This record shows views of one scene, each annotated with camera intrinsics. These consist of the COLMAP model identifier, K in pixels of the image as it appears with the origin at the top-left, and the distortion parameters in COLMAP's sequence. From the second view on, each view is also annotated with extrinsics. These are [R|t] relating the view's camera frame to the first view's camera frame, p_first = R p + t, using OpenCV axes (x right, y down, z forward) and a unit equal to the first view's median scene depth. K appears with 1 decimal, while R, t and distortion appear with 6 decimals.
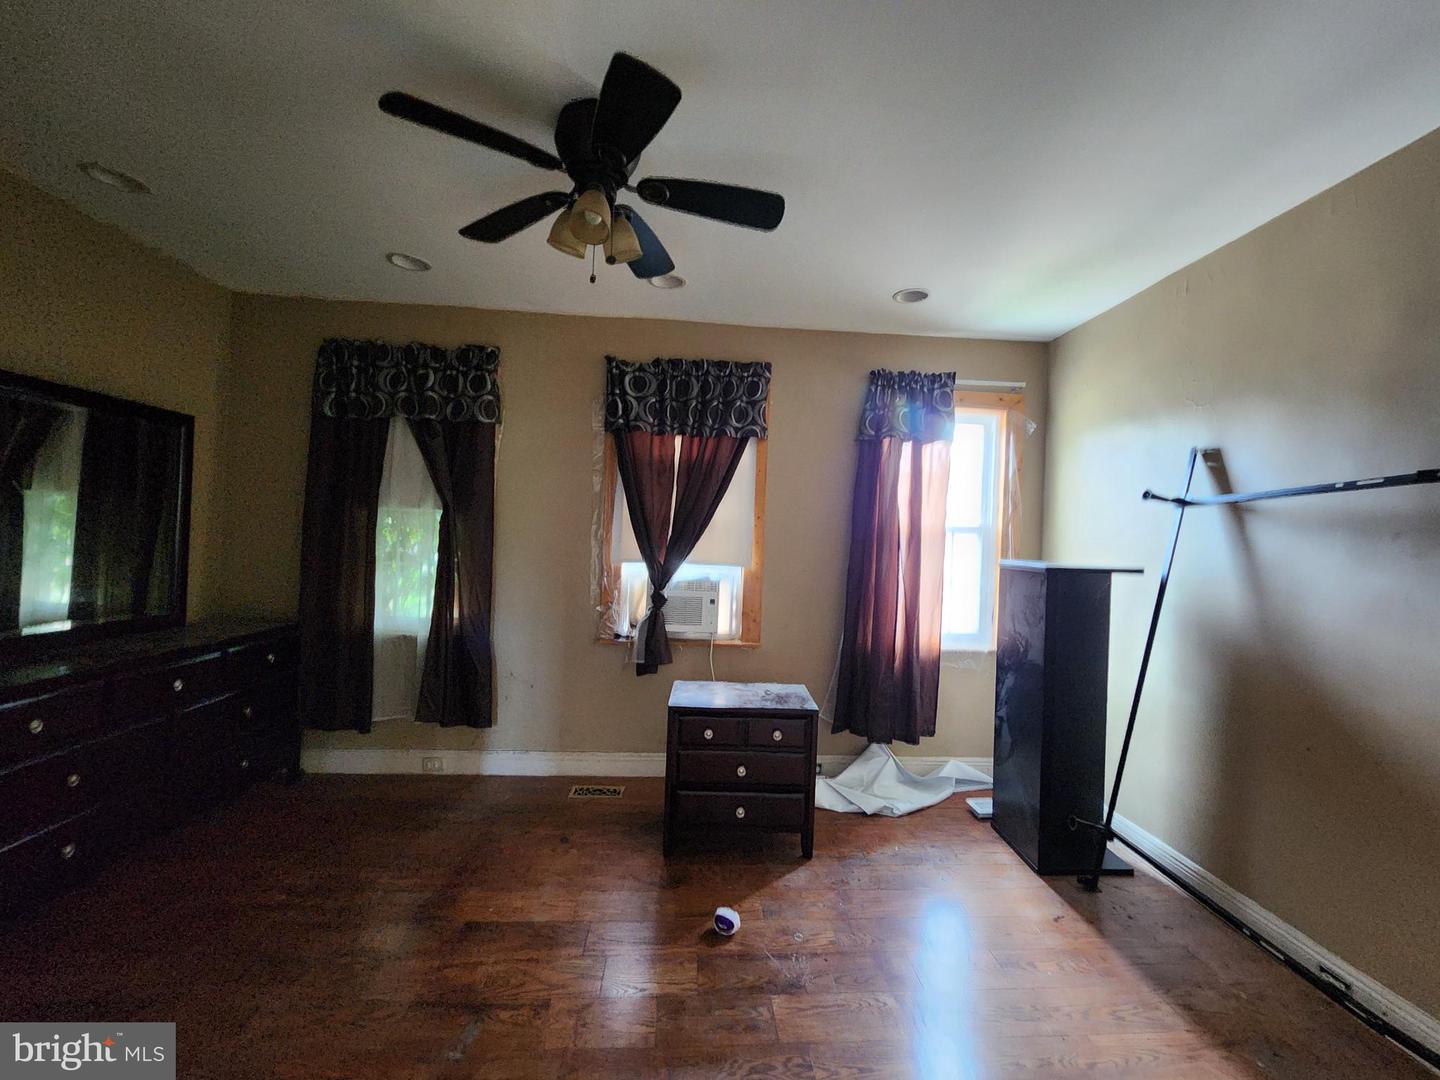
lens RADIAL K [[598.0, 0, 726.8], [0, 598.0, 544.9], [0, 0, 1]] dist [-0.001190, 0.000596]
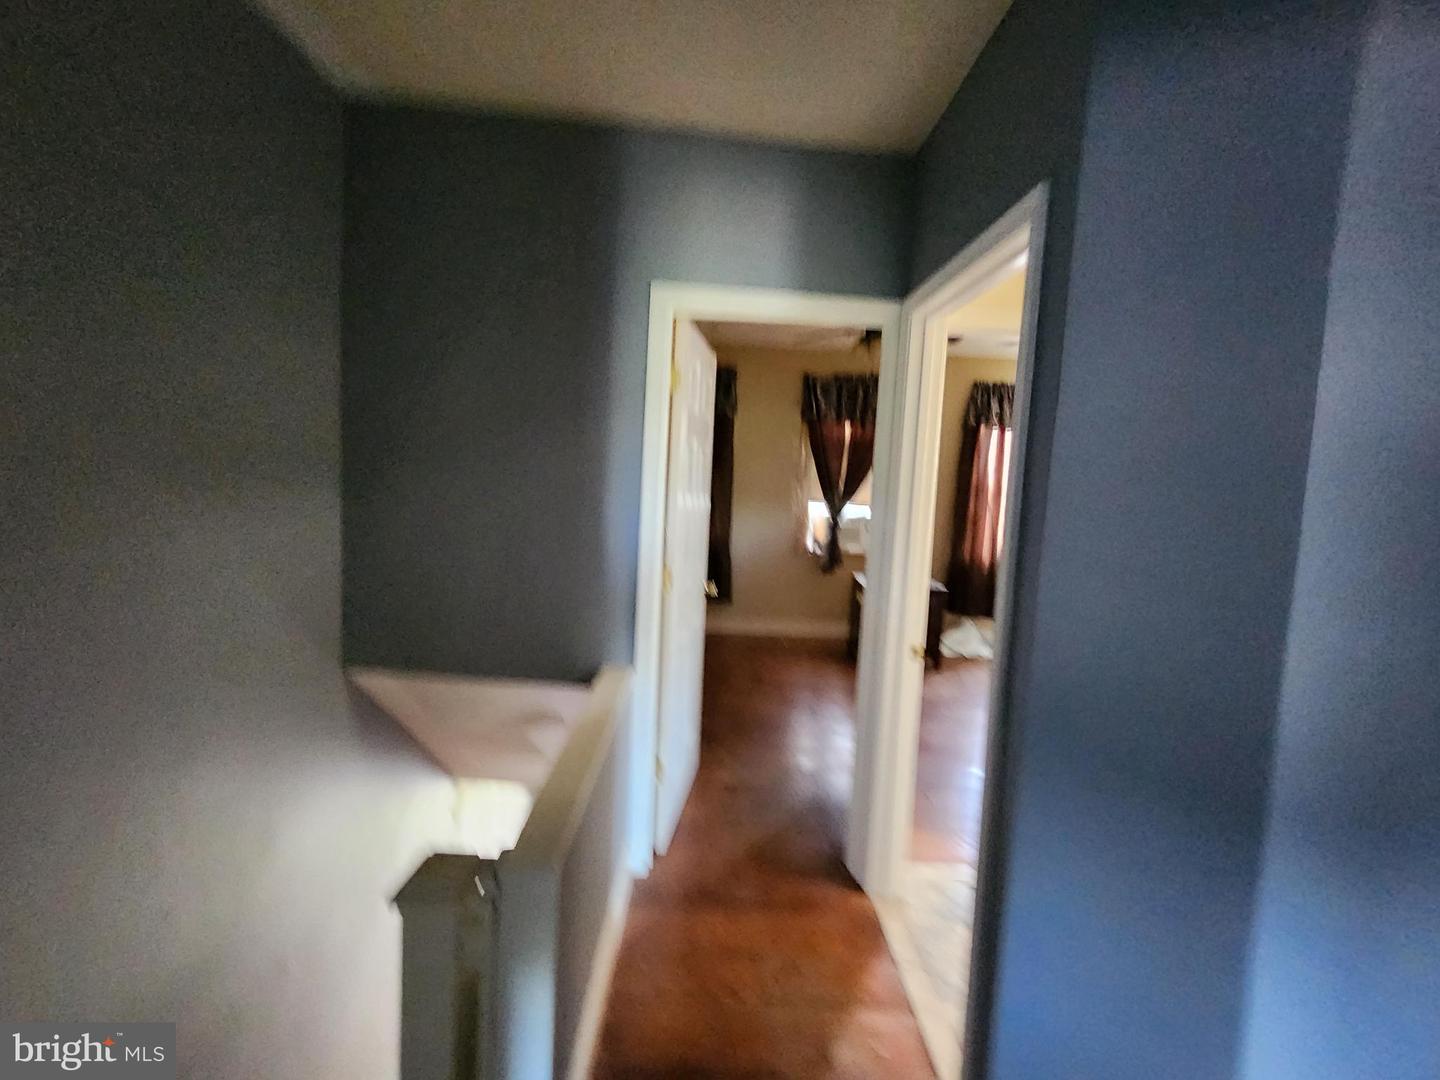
lens RADIAL K [[598.0, 0, 726.8], [0, 598.0, 544.9], [0, 0, 1]] dist [-0.001190, 0.000596]
pose [[0.958954, 0.024288, -0.282519, 0.061932], [0.006694, 0.994108, 0.108183, -0.036619], [0.283482, -0.105634, 0.953142, -0.638955]]
